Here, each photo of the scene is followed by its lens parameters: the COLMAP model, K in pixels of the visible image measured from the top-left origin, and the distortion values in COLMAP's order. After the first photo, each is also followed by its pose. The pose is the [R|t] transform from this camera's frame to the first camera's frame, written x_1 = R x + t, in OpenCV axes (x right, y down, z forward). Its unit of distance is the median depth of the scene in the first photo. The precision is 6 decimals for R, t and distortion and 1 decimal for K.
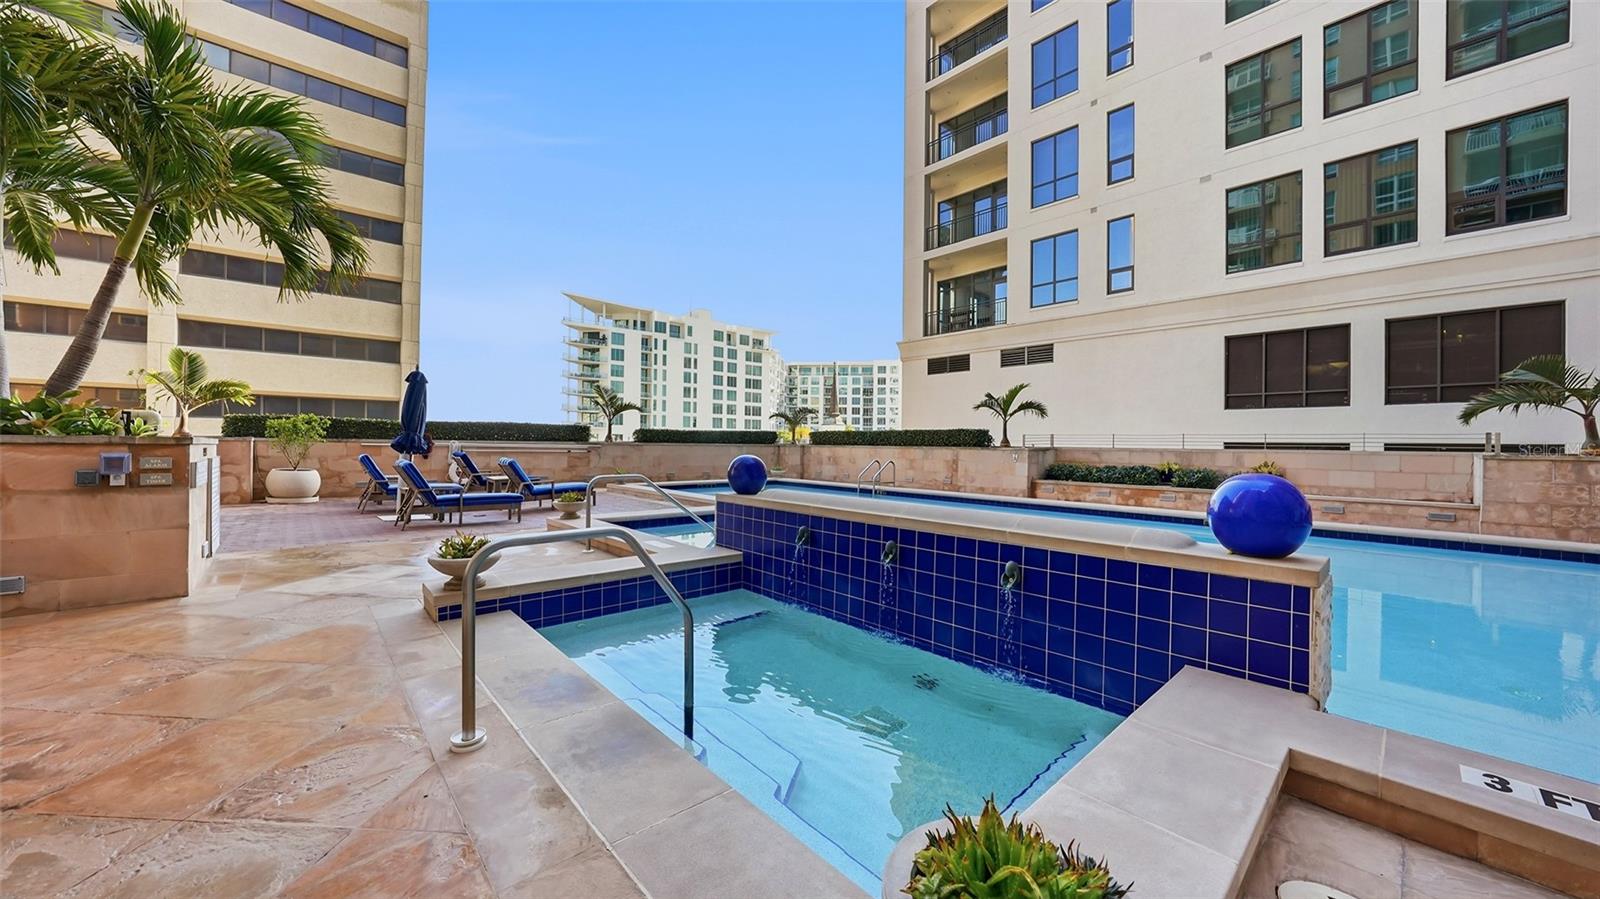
lens RADIAL K [[562.9, 0, 795.5], [0, 562.9, 443.3], [0, 0, 1]] dist [-0.026305, 0.006192]
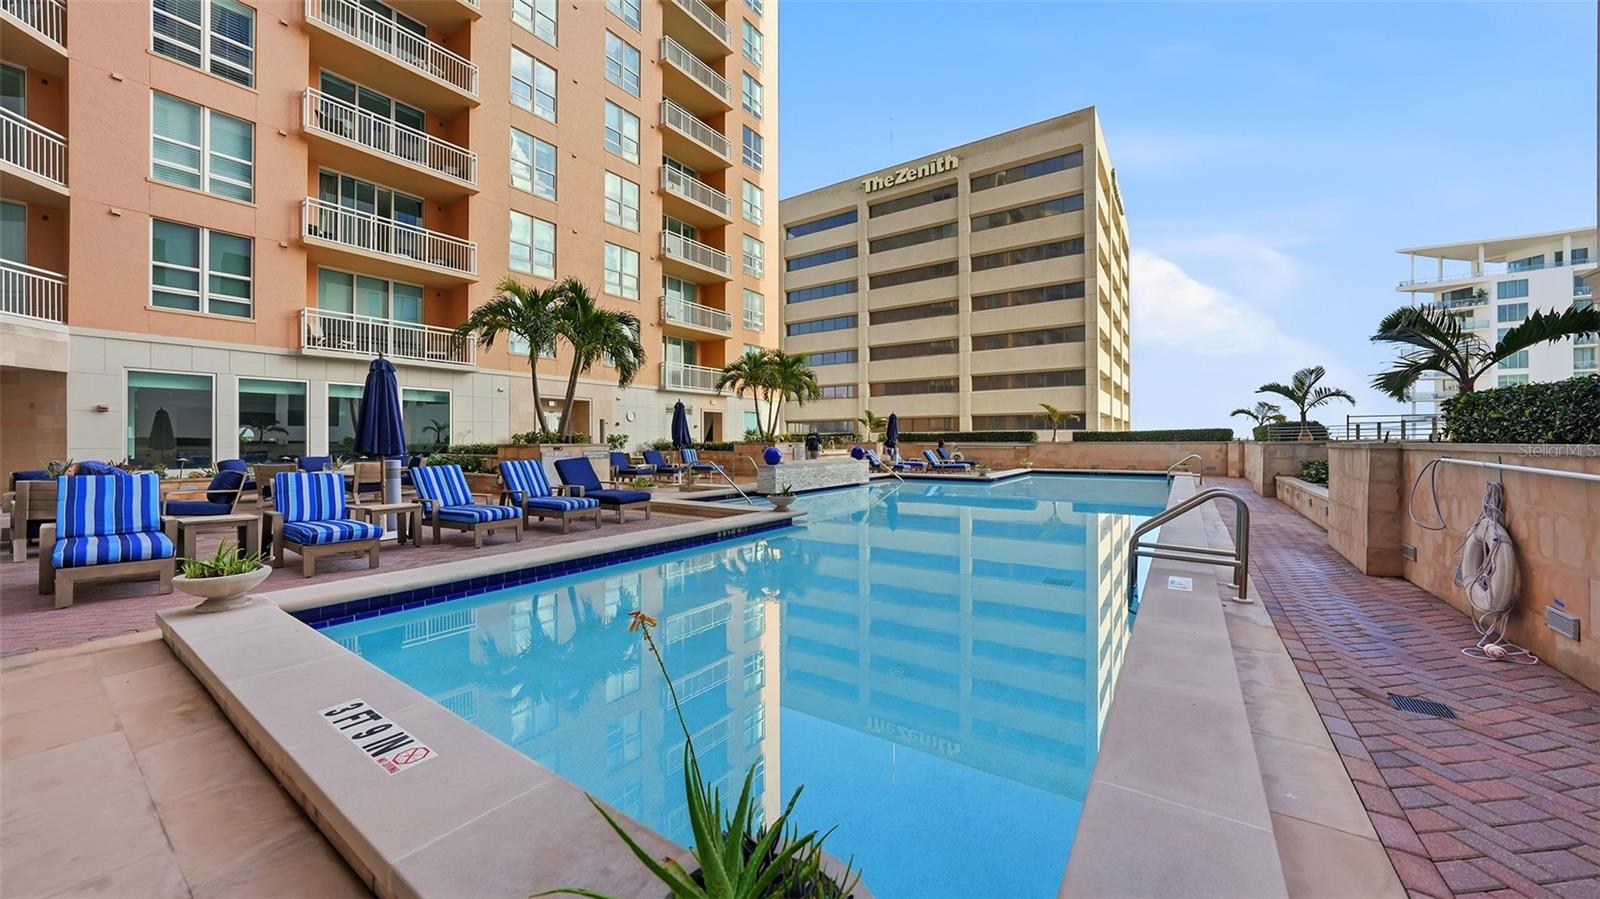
lens RADIAL K [[562.9, 0, 795.5], [0, 562.9, 443.3], [0, 0, 1]] dist [-0.026305, 0.006192]
pose [[0.229801, -0.011671, -0.973168, 0.879911], [0.006253, 0.999925, -0.010516, 0.012113], [0.973217, -0.003669, 0.229857, 0.015528]]
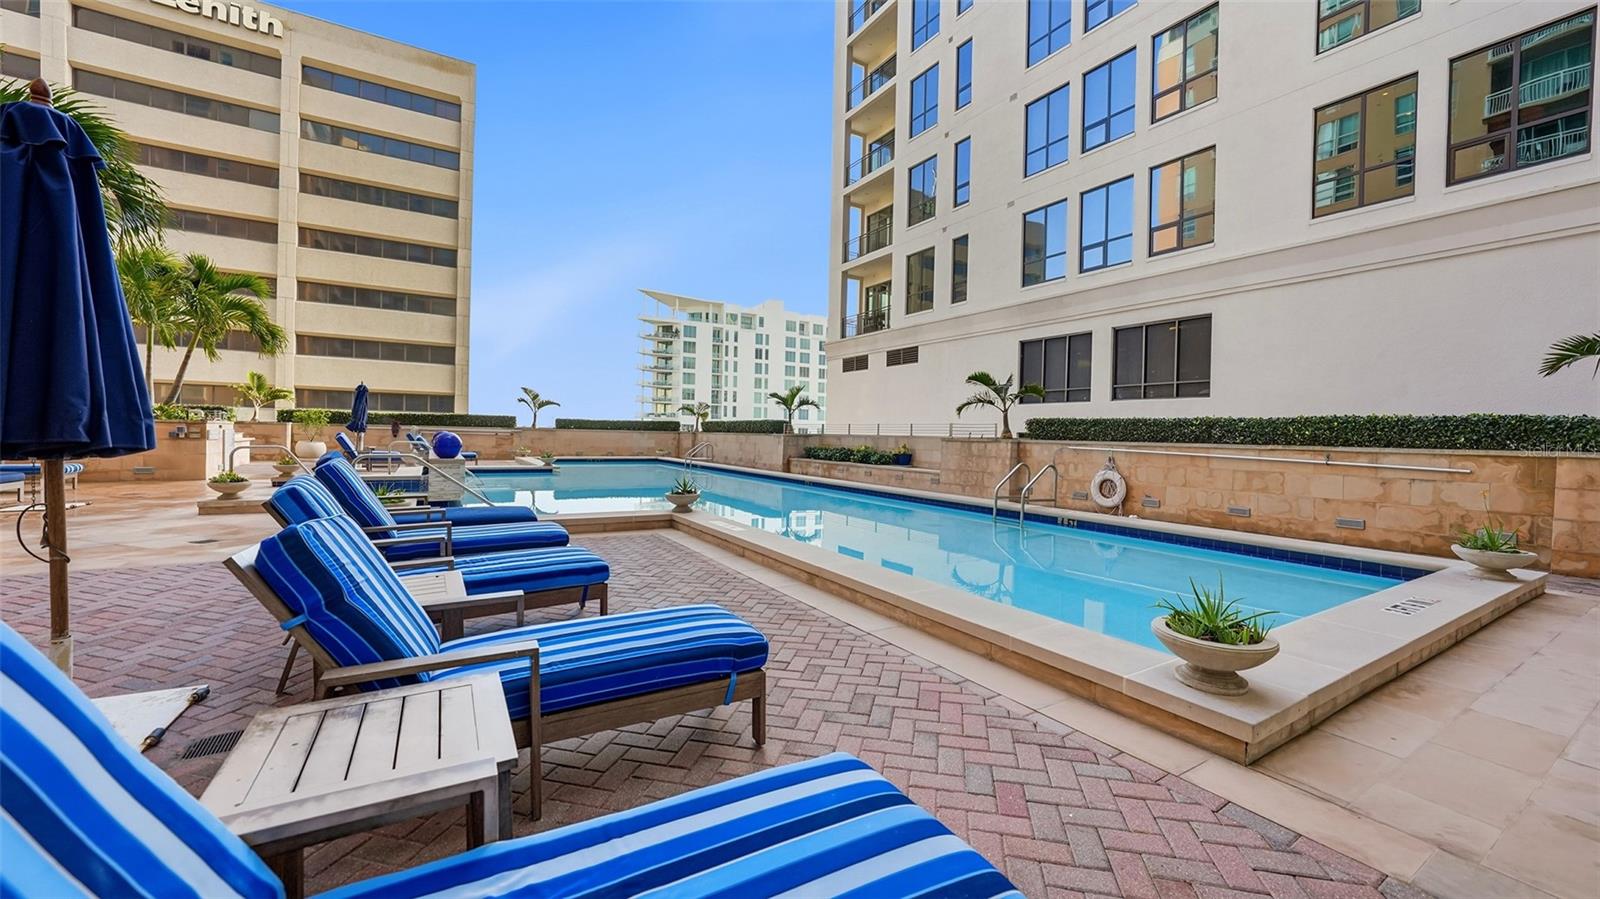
lens RADIAL K [[601.5, 0, 797.6], [0, 601.5, 441.2], [0, 0, 1]] dist [-0.025237, 0.007398]
pose [[0.983290, 0.011328, -0.181694, 0.547269], [-0.009621, 0.999901, 0.010276, 0.008175], [0.181793, -0.008356, 0.983301, -0.316450]]
